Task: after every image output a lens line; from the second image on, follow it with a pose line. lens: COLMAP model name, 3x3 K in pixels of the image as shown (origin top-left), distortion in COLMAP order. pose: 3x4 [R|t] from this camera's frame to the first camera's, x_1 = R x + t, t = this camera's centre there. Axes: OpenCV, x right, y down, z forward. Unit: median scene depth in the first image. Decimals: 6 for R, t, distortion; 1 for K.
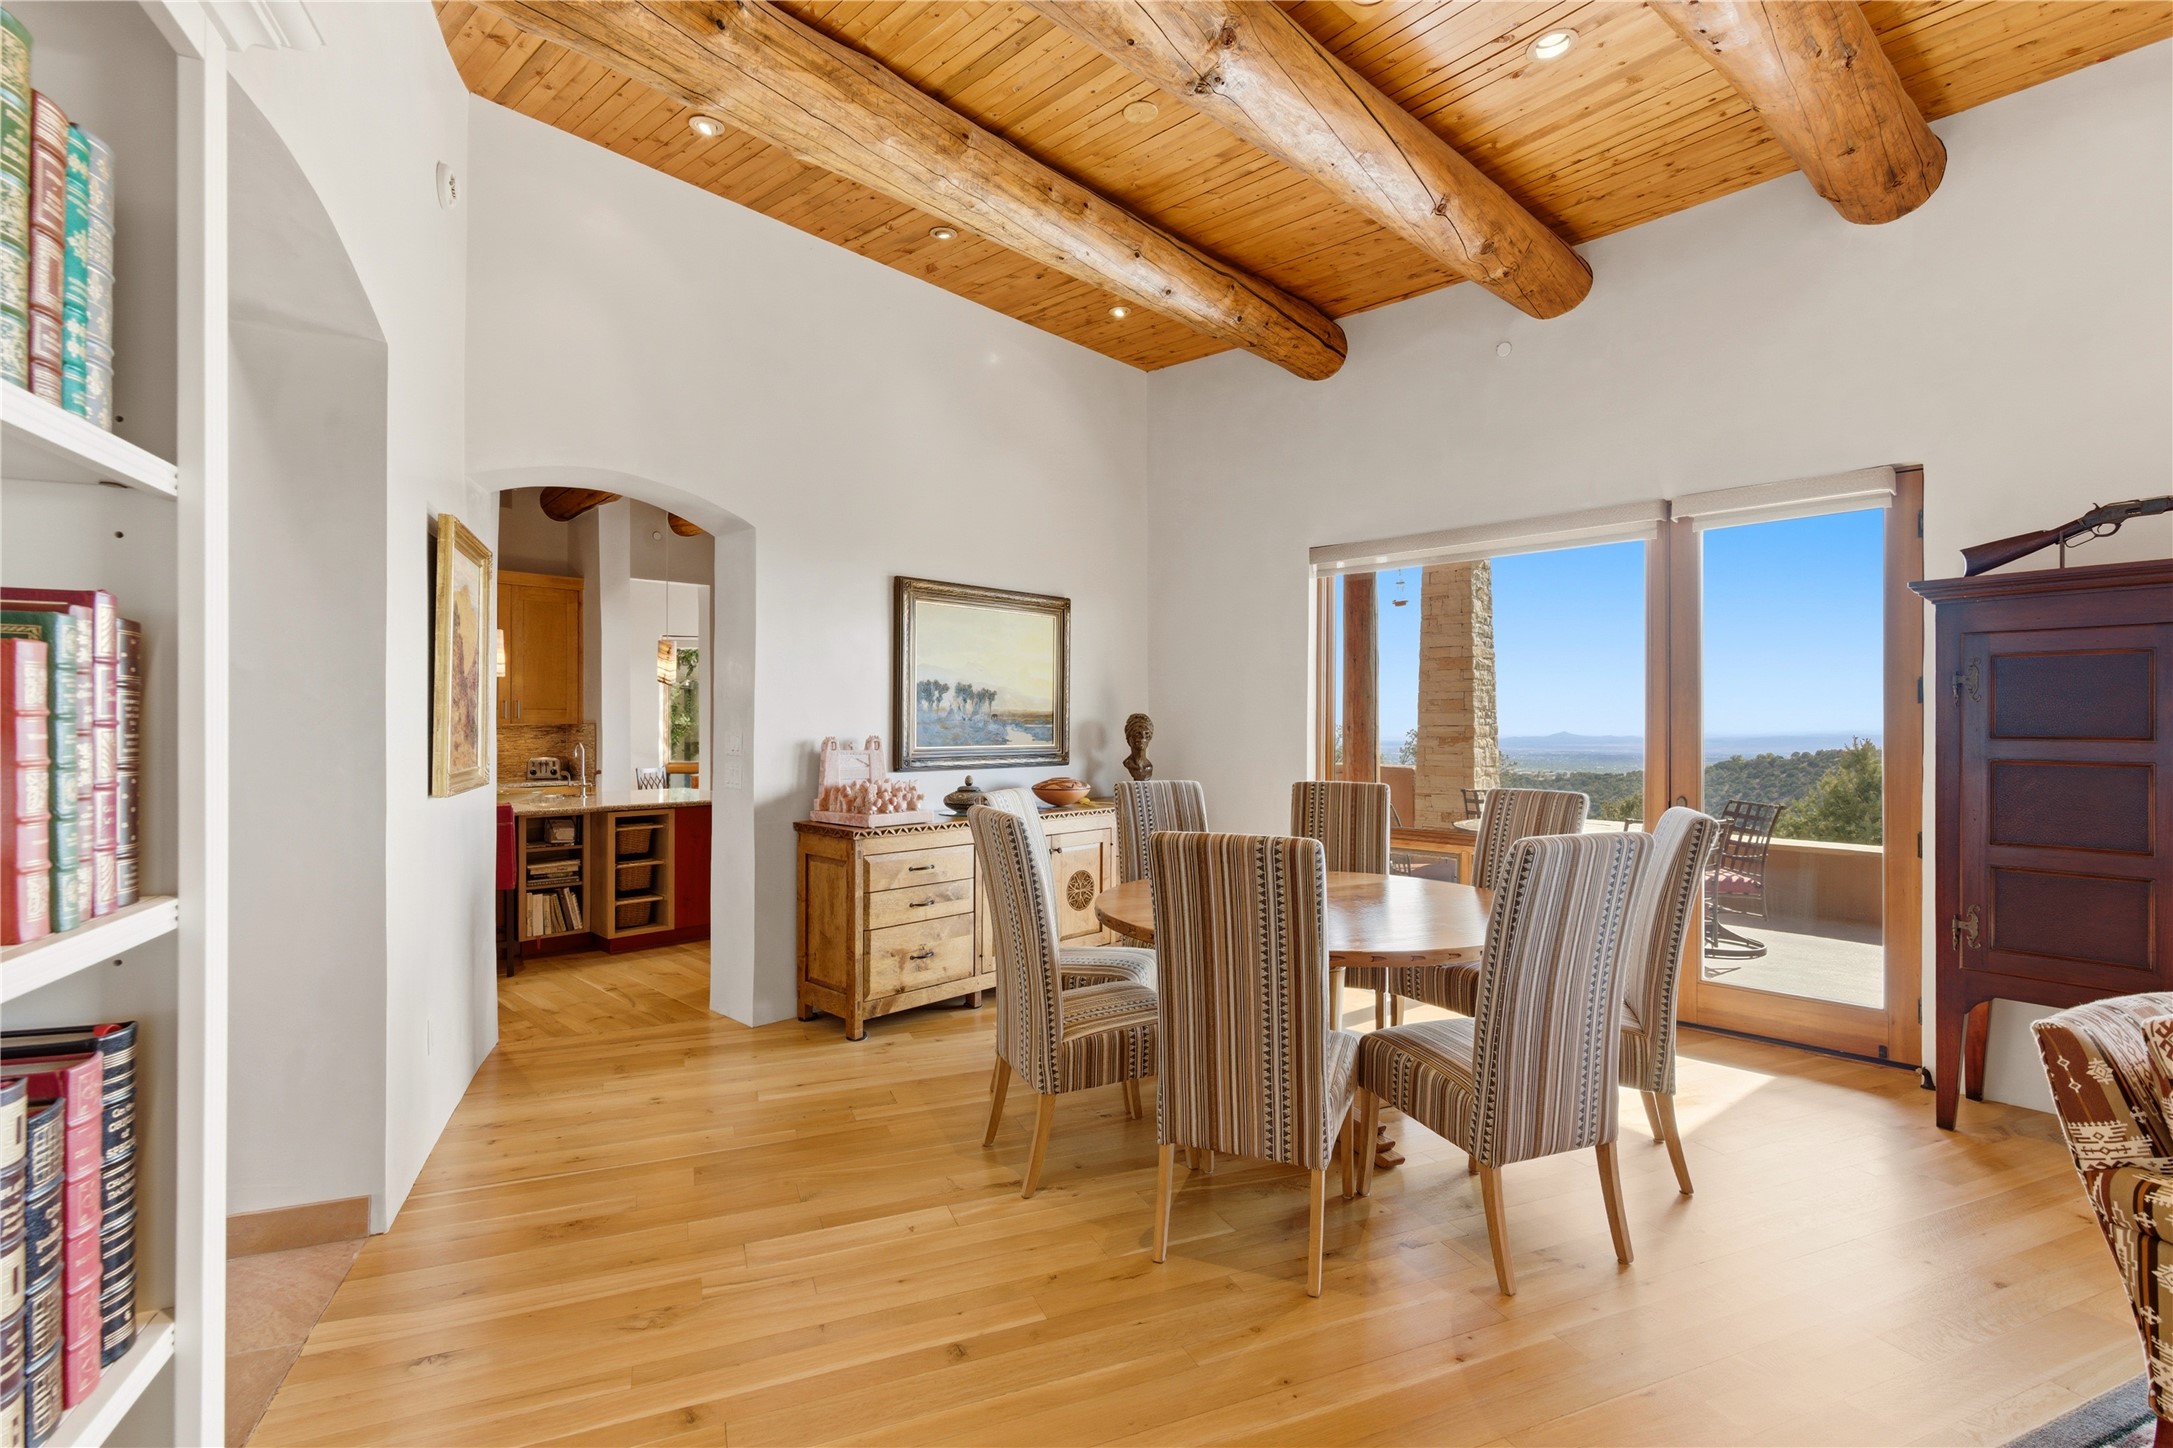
lens RADIAL K [[956.1, 0, 1087.6], [0, 956.1, 722.9], [0, 0, 1]] dist [-0.000645, -0.000429]
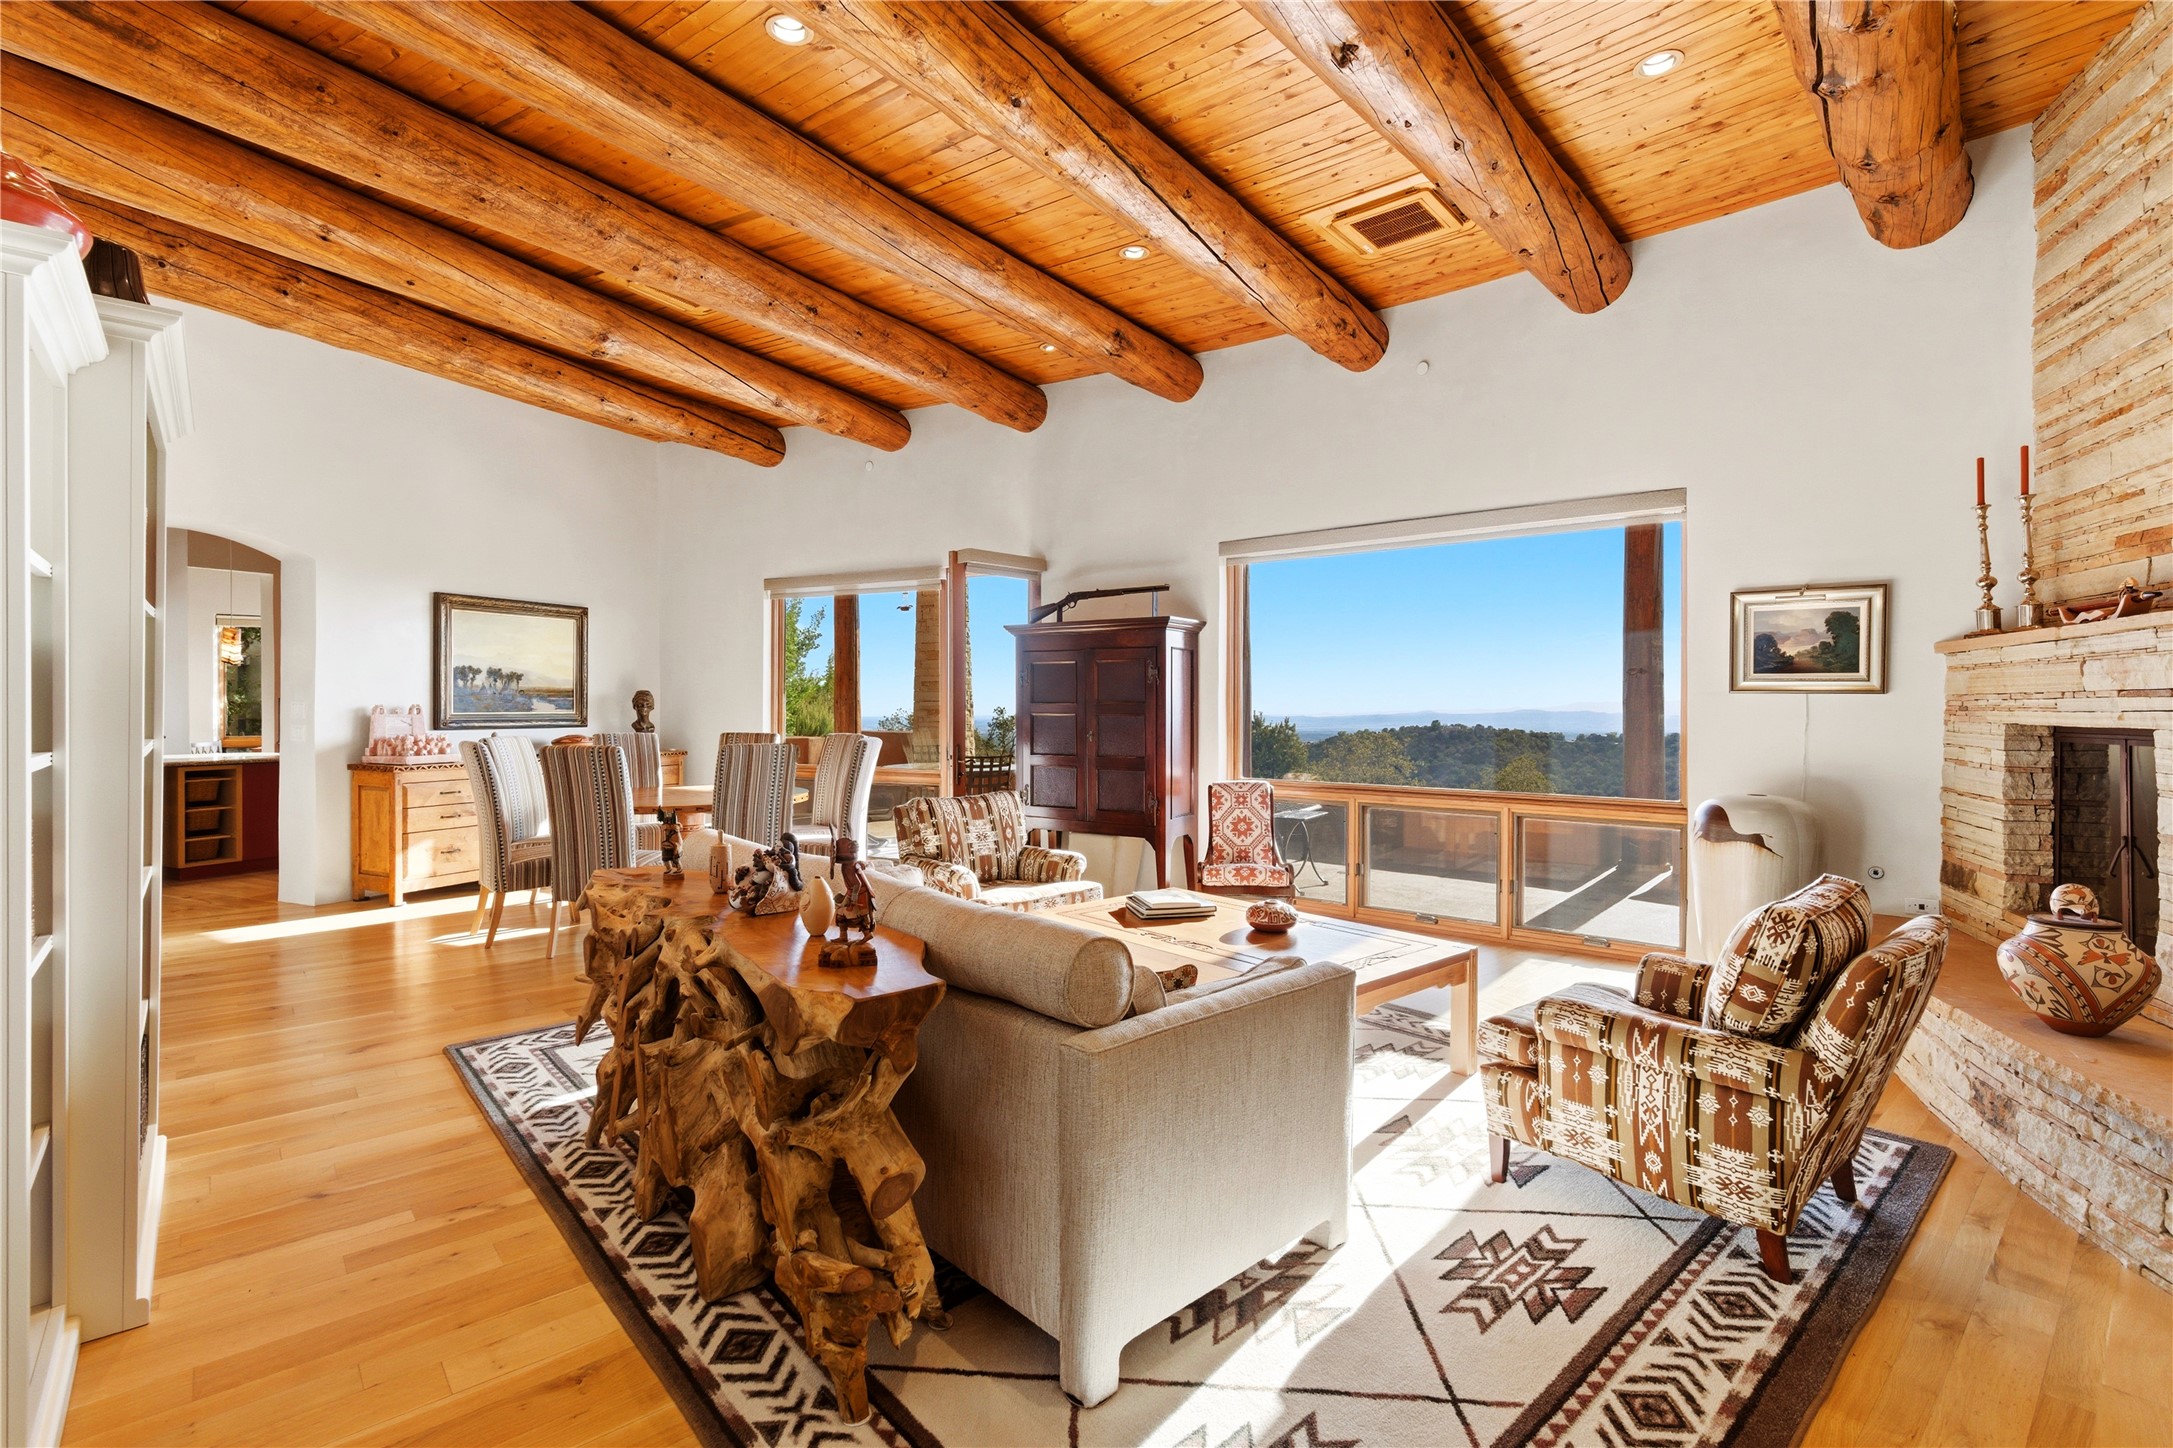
lens RADIAL K [[956.1, 0, 1074.0], [0, 956.1, 709.4], [0, 0, 1]] dist [-0.000645, -0.000429]
pose [[0.947737, -0.001693, 0.319047, 0.244240], [-0.000653, 0.999974, 0.007247, 0.009580], [-0.319051, -0.007077, 0.947711, -0.645570]]
